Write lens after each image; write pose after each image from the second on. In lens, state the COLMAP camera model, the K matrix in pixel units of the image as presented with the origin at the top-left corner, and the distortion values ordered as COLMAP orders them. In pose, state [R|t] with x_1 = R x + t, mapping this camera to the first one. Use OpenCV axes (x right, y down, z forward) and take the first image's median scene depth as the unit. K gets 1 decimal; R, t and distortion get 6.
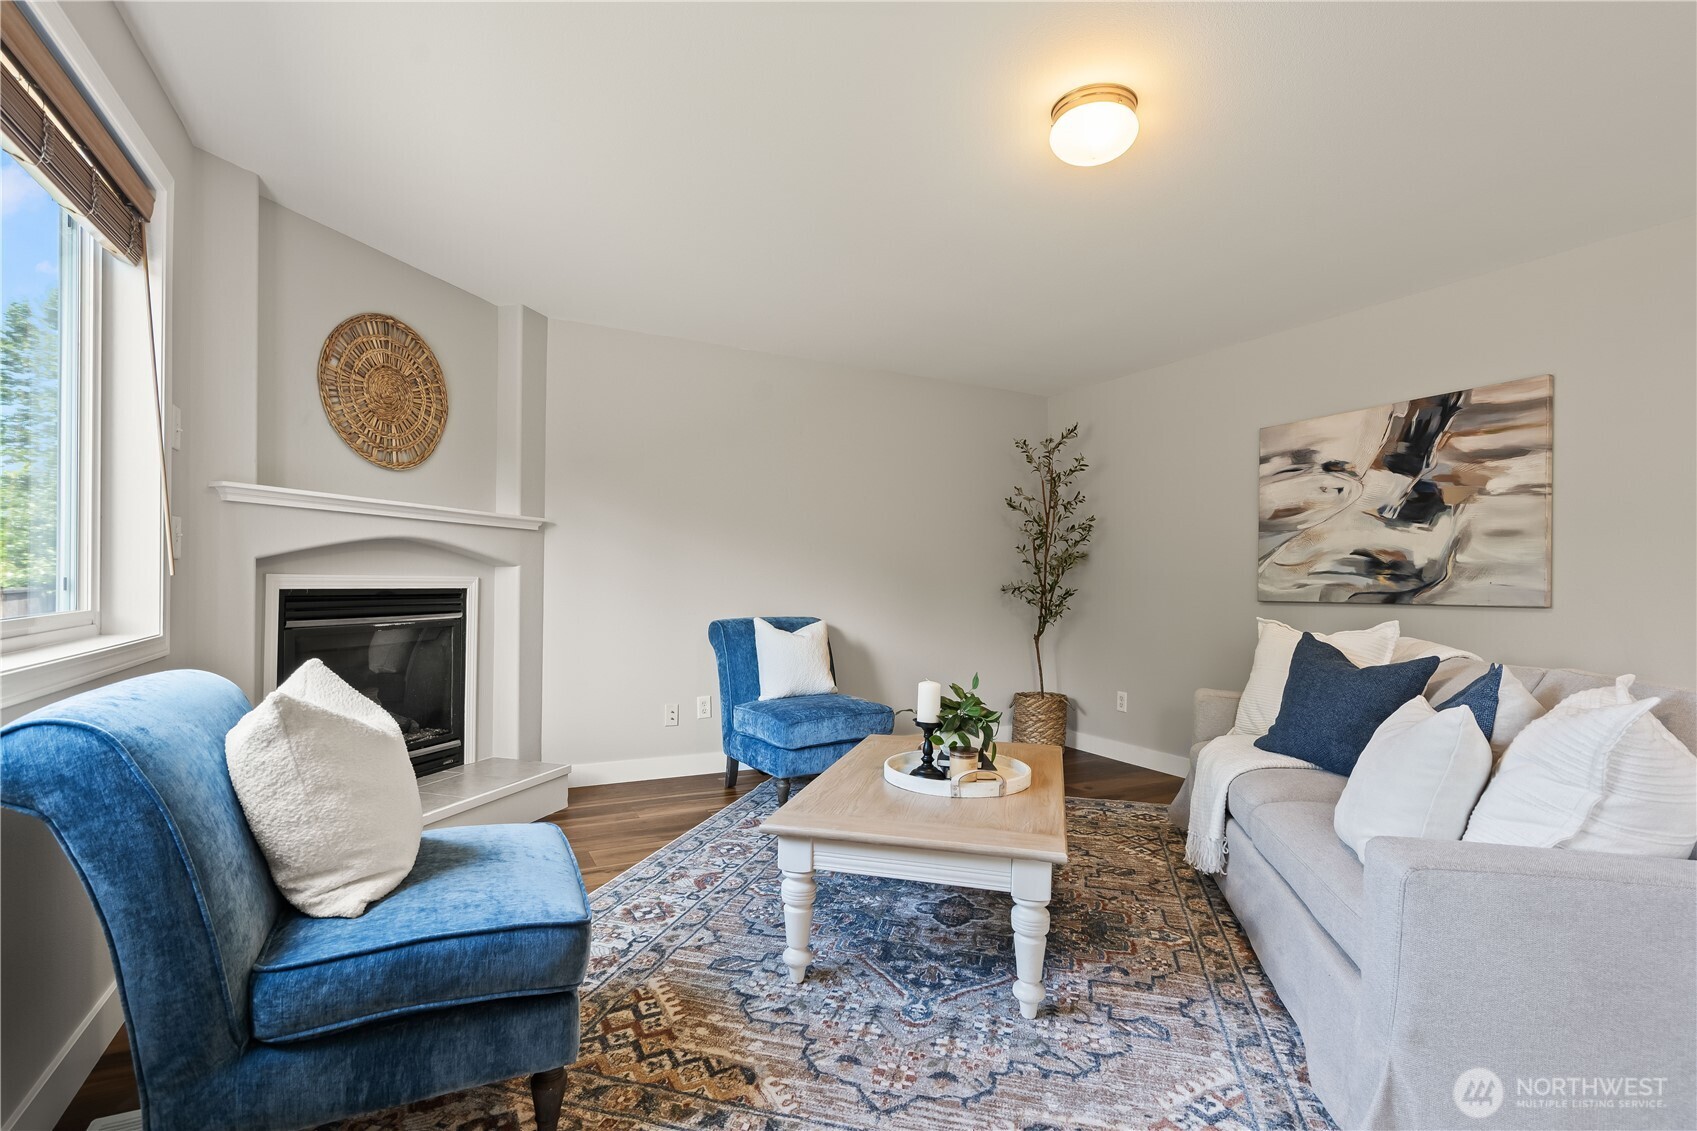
lens RADIAL K [[805.4, 0, 846.4], [0, 805.4, 577.7], [0, 0, 1]] dist [0.000681, 0.000113]
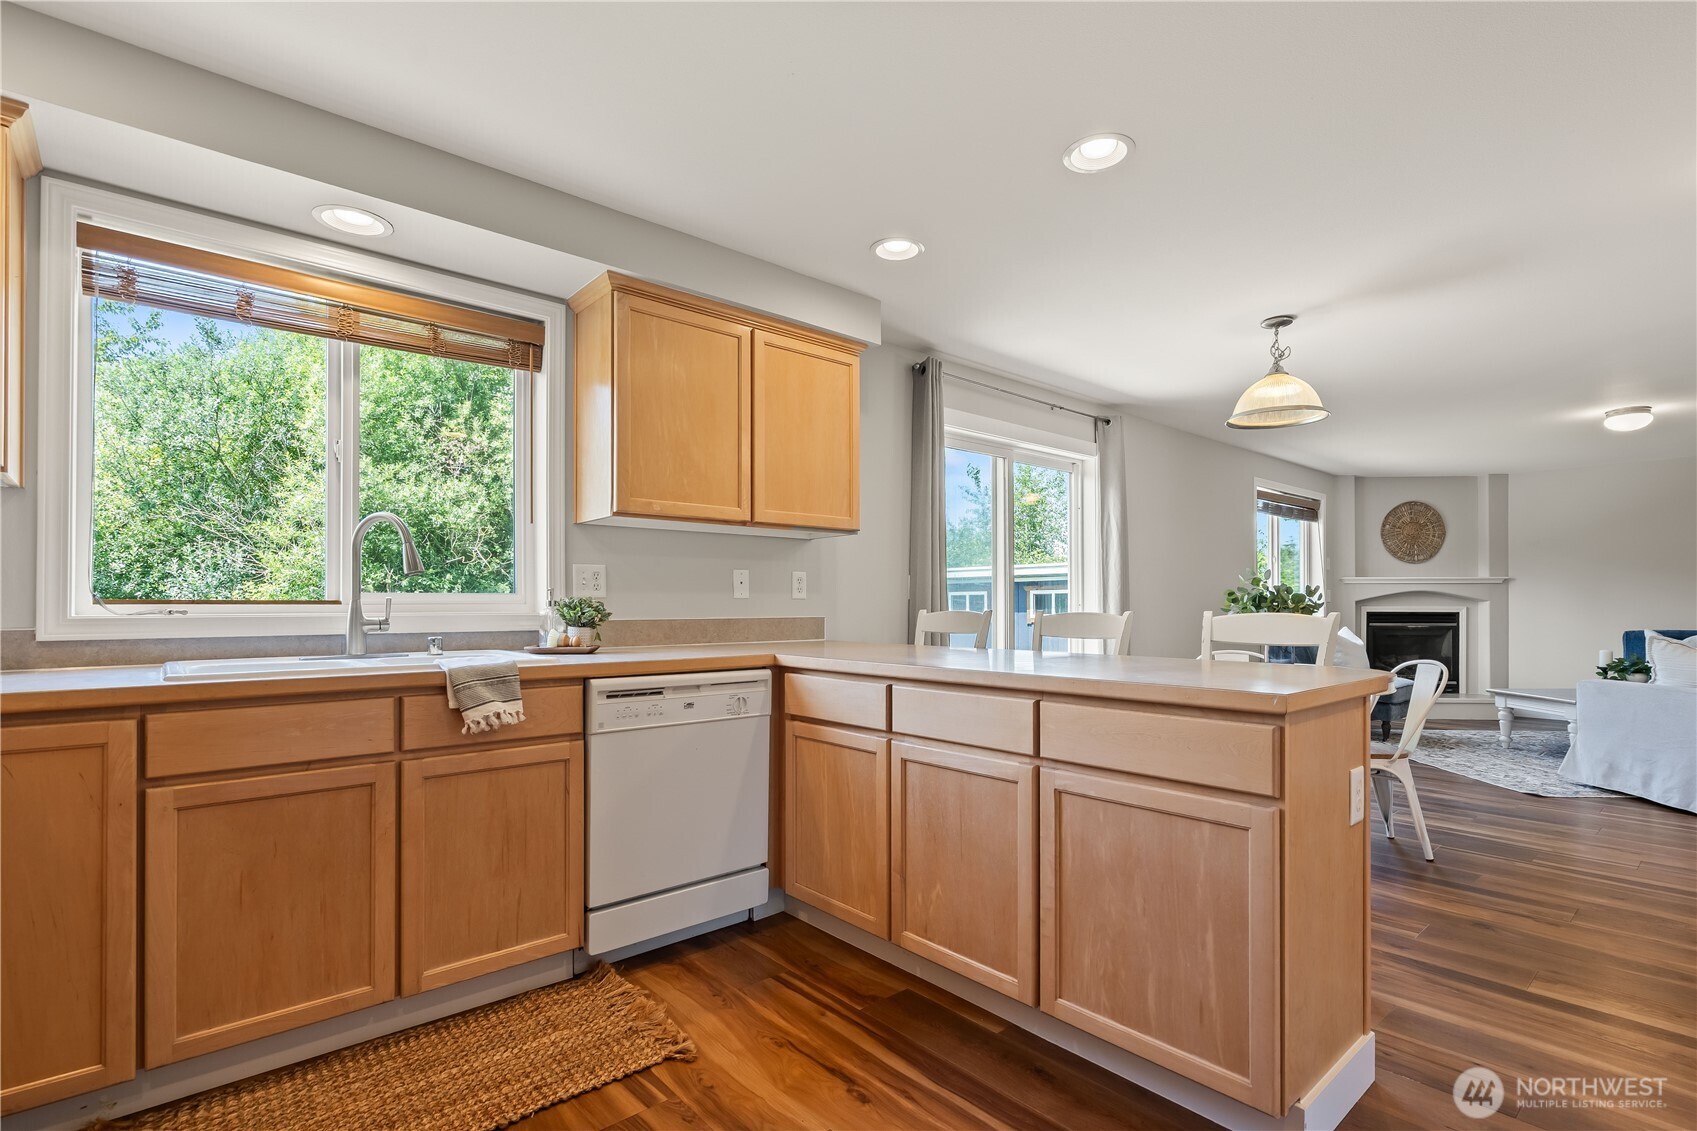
lens RADIAL K [[812.2, 0, 855.5], [0, 812.2, 604.1], [0, 0, 1]] dist [0.004208, 0.000663]
pose [[0.237545, -0.015758, -0.971249, 1.301320], [0.003277, 0.999876, -0.015421, 0.020176], [0.971371, 0.000480, 0.237567, -1.125782]]
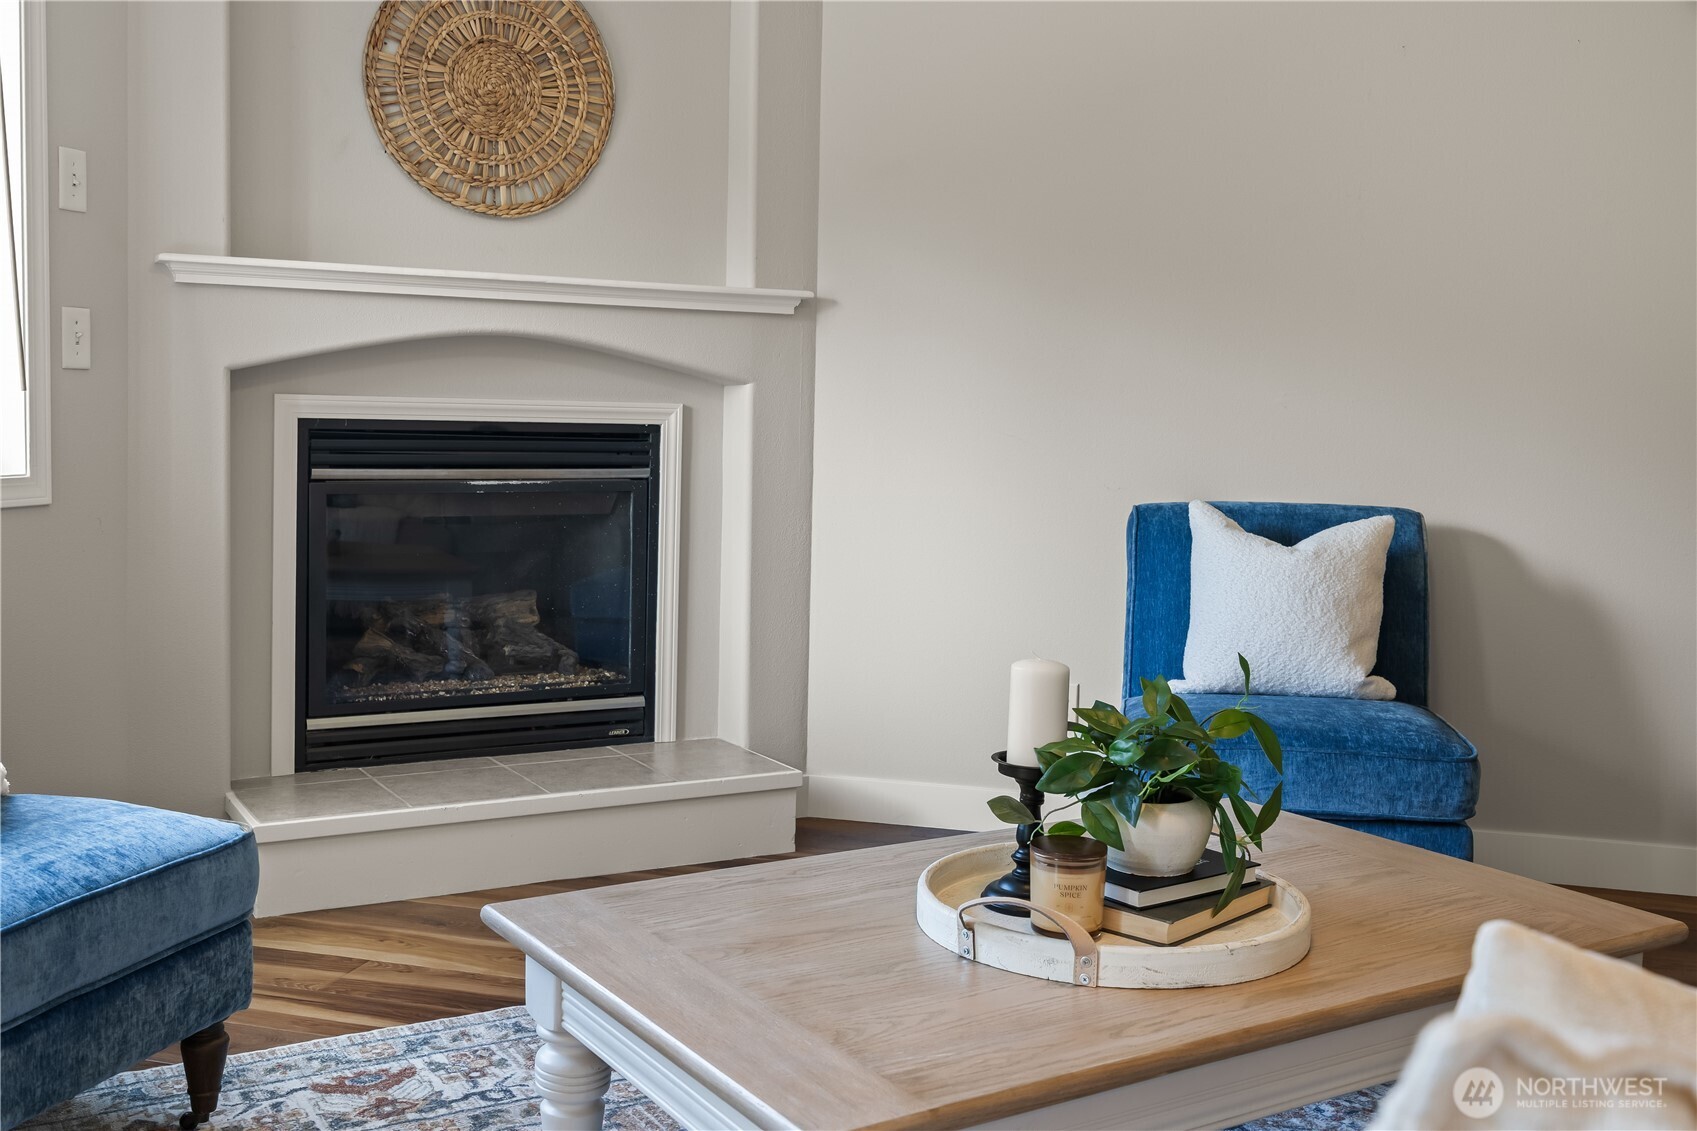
lens RADIAL K [[1698.0, 0, 816.6], [0, 1698.0, 498.4], [0, 0, 1]] dist [-0.001333, 0.001692]
pose [[0.718850, 0.039106, -0.694064, 0.421391], [-0.009722, 0.998884, 0.046211, 0.009159], [0.695097, -0.026470, 0.718428, 0.245742]]
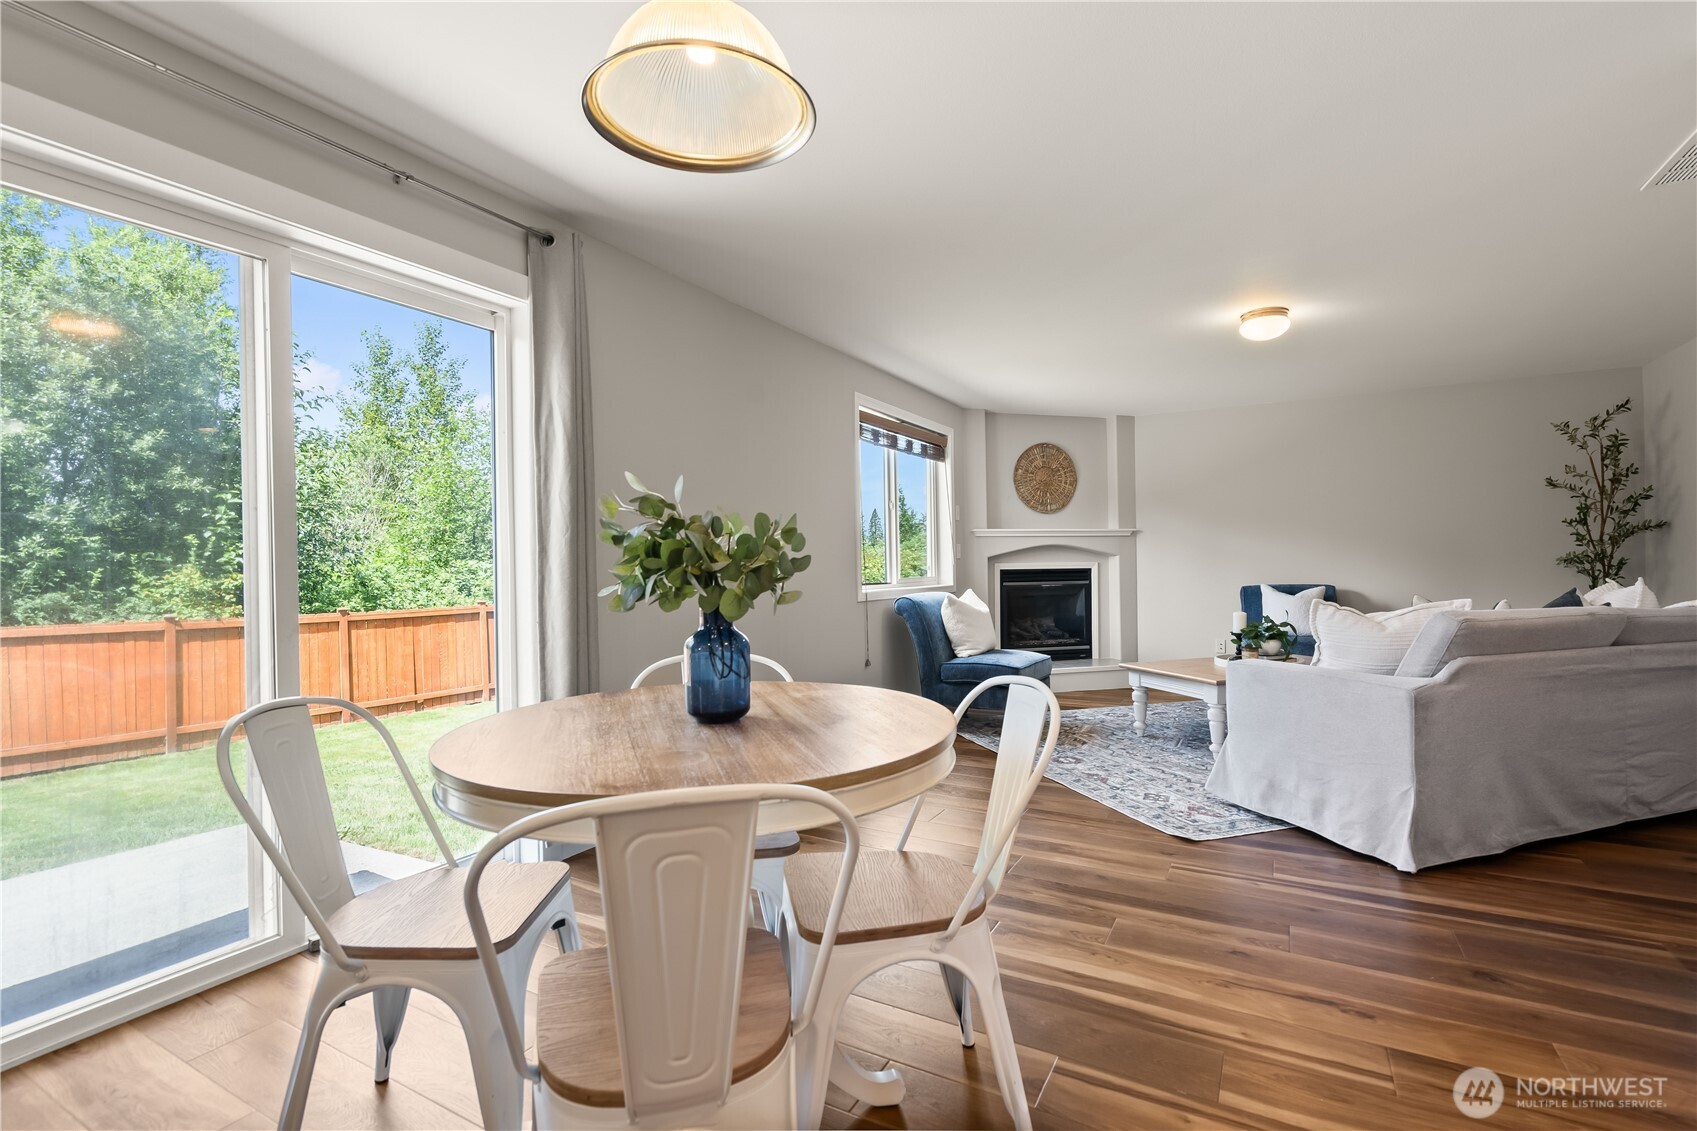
lens RADIAL K [[780.4, 0, 824.7], [0, 780.4, 569.4], [0, 0, 1]] dist [-0.001772, 0.000384]
pose [[0.519071, -0.017862, -0.854544, 0.822776], [0.023049, 0.999711, -0.006896, 0.014289], [0.854420, -0.016117, 0.519333, -0.540338]]
